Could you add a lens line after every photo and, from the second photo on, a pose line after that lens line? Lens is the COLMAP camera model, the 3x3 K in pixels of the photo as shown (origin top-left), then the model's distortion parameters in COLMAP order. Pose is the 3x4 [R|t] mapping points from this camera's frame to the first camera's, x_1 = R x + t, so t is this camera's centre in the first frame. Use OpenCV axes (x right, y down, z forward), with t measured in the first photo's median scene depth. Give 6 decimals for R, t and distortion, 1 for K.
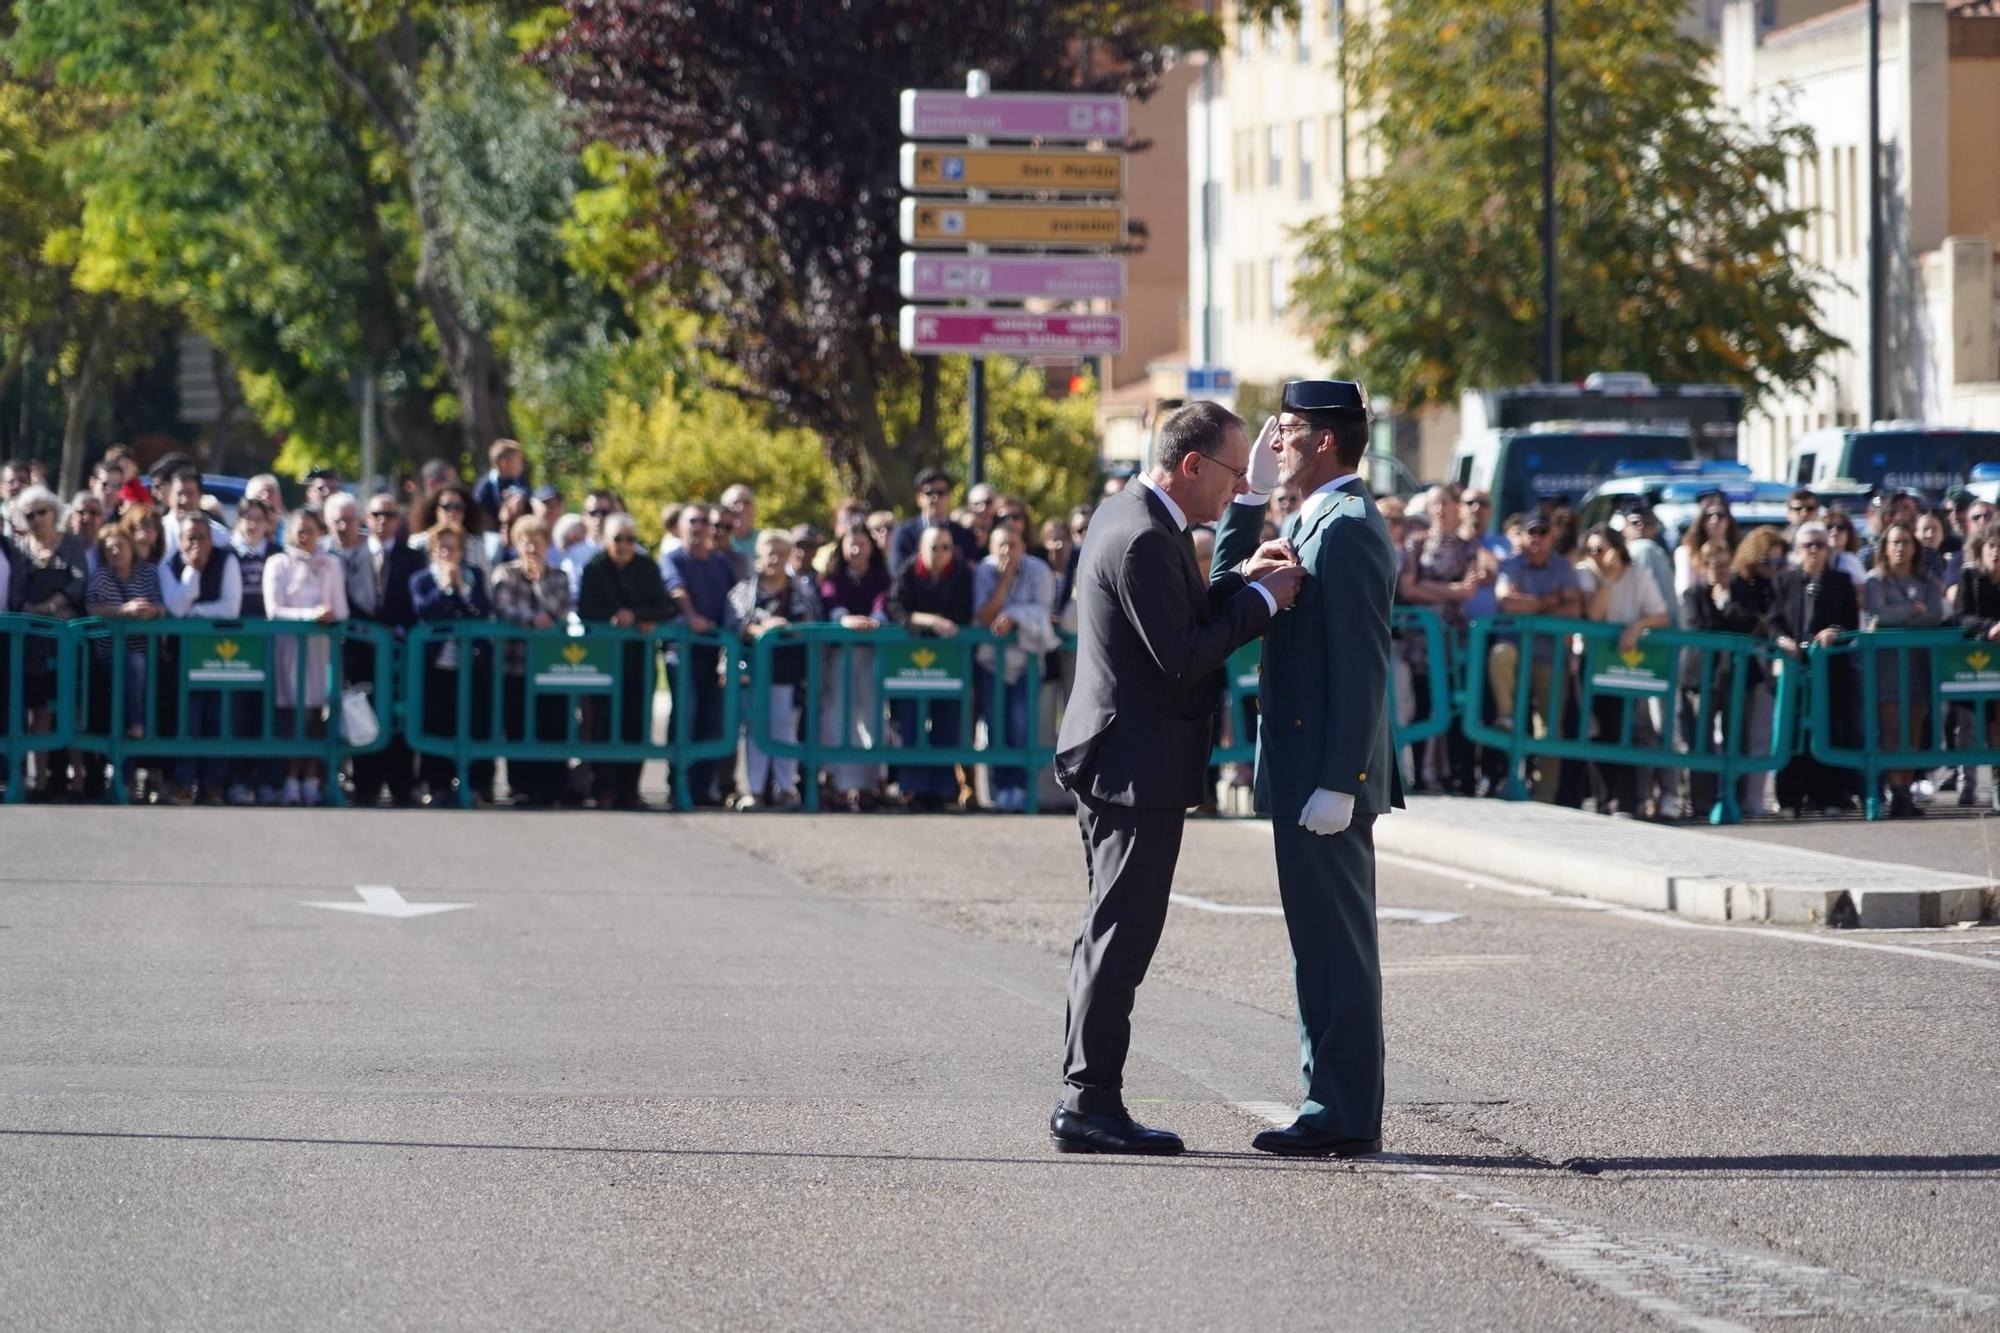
lens RADIAL K [[5613.0, 0, 1000.0], [0, 5613.0, 666.5], [0, 0, 1]] dist [0.042233, -1.003805]
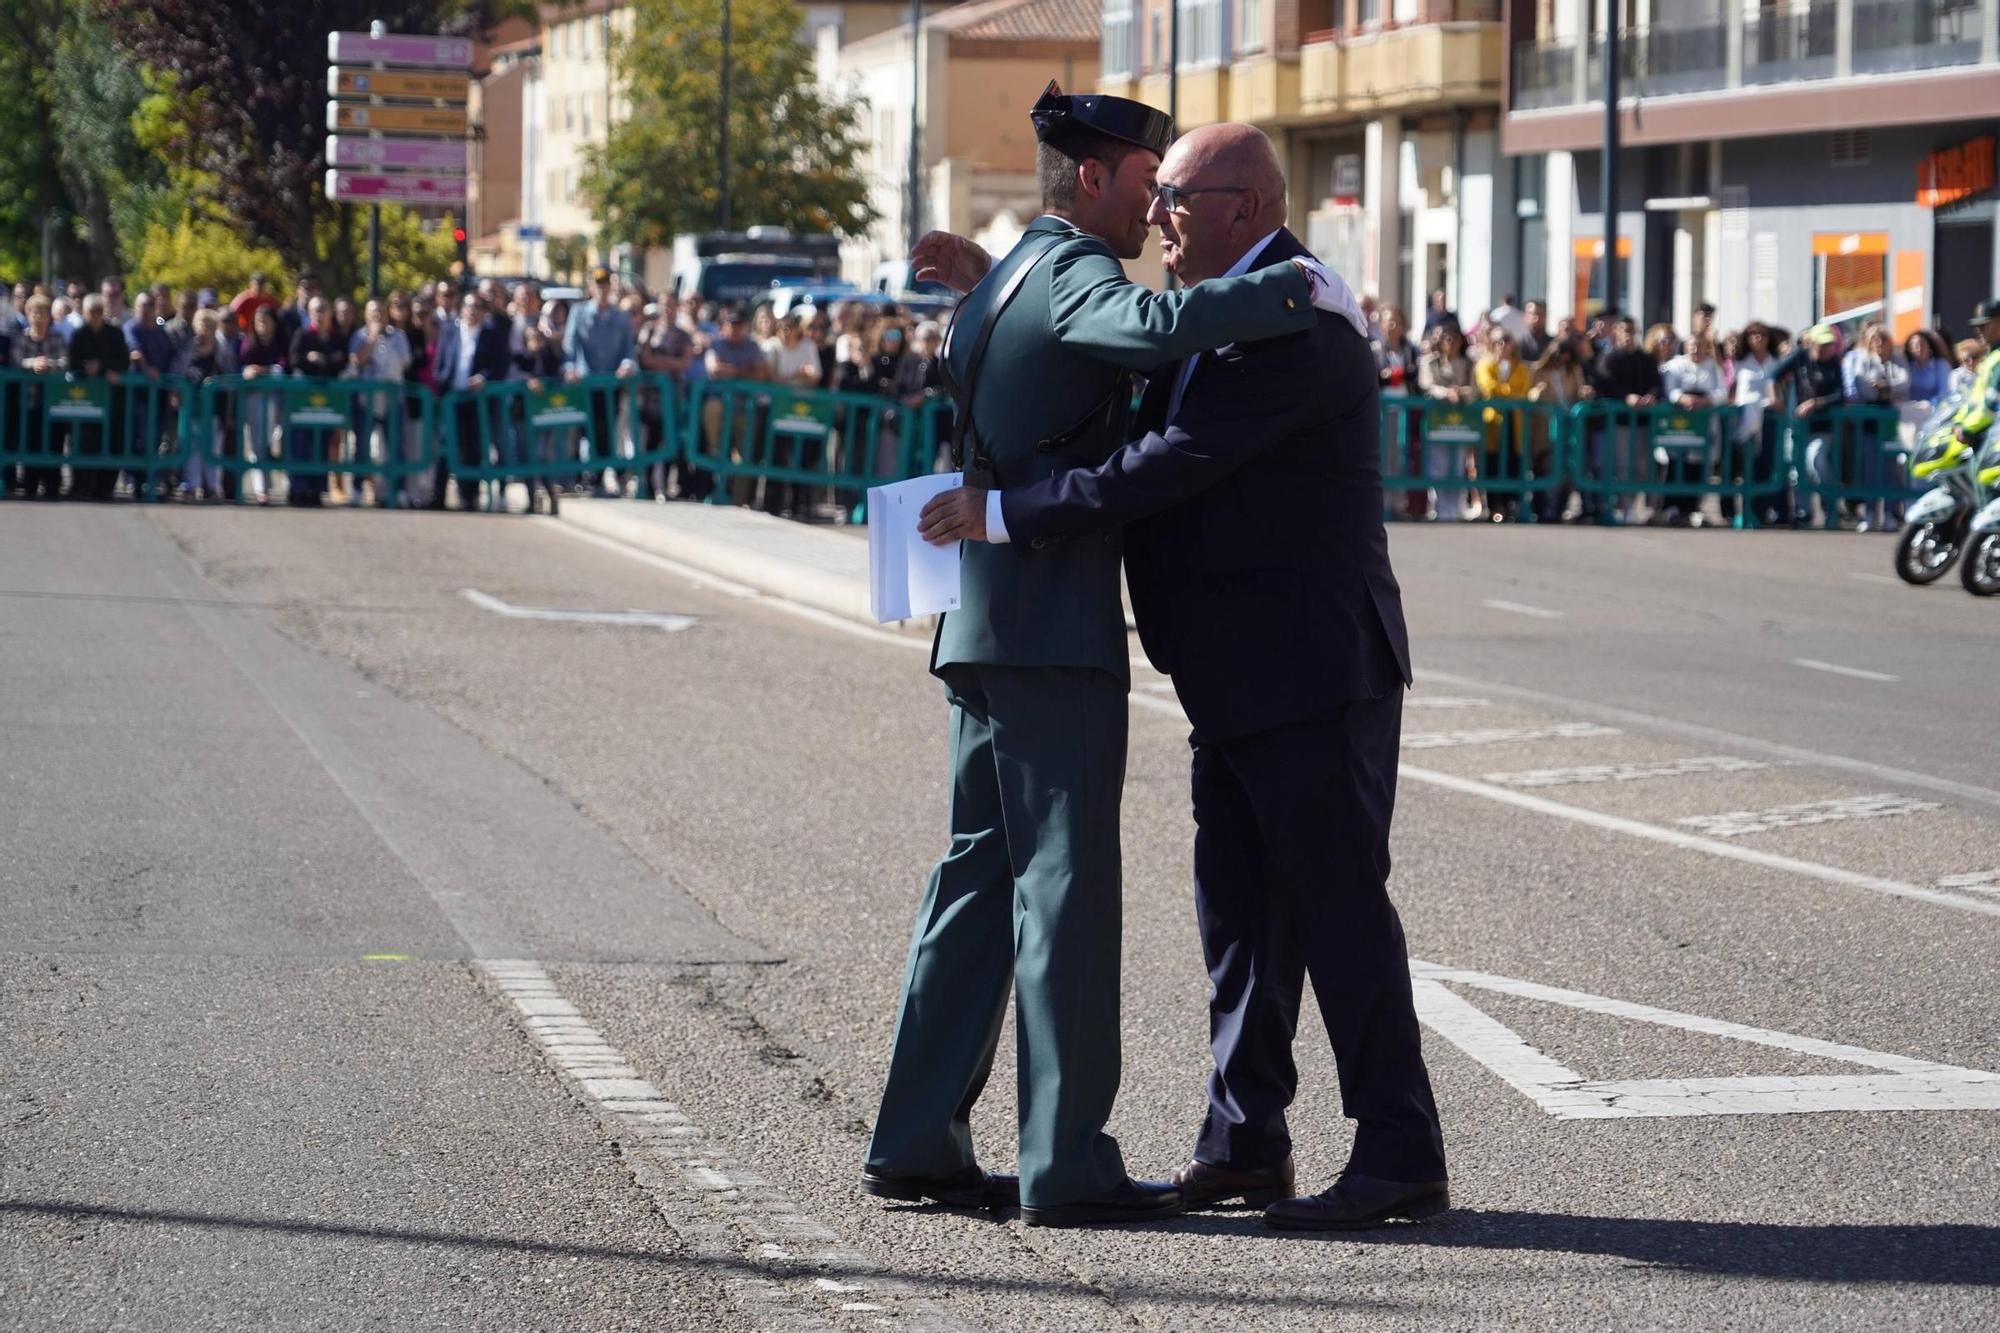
lens RADIAL K [[6732.9, 0, 1000.0], [0, 6732.9, 666.5], [0, 0, 1]] dist [-0.101805, 1.167866]
pose [[0.992836, 0.014220, 0.118638, -0.054179], [-0.017330, 0.999532, 0.025221, 0.025138], [-0.118224, -0.027096, 0.992617, -0.933798]]
